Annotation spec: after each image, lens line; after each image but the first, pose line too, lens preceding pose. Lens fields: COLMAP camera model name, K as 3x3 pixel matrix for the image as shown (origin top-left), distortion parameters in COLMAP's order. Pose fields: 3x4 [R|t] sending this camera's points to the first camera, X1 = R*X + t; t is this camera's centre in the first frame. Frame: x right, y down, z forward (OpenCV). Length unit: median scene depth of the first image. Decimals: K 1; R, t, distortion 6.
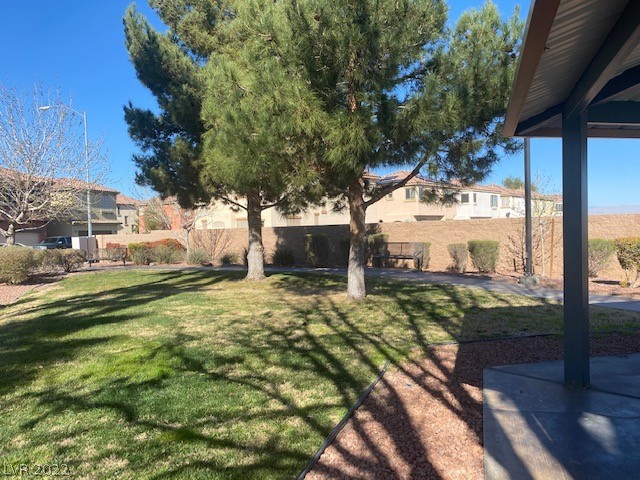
lens RADIAL K [[489.7, 0, 318.8], [0, 489.7, 240.5], [0, 0, 1]] dist [0.044612, -0.051518]
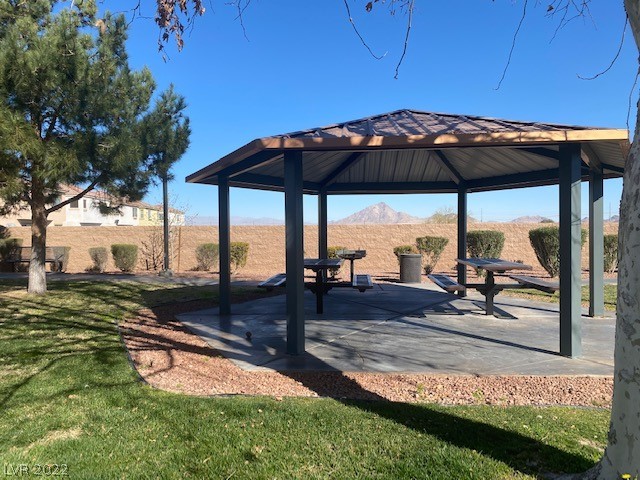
lens RADIAL K [[489.7, 0, 320.0], [0, 489.7, 238.9], [0, 0, 1]] dist [0.044612, -0.051518]
pose [[0.715301, 0.009940, 0.698746, -0.166534], [0.002069, 0.999864, -0.016341, 0.007654], [-0.698814, 0.013134, 0.715183, -0.192860]]
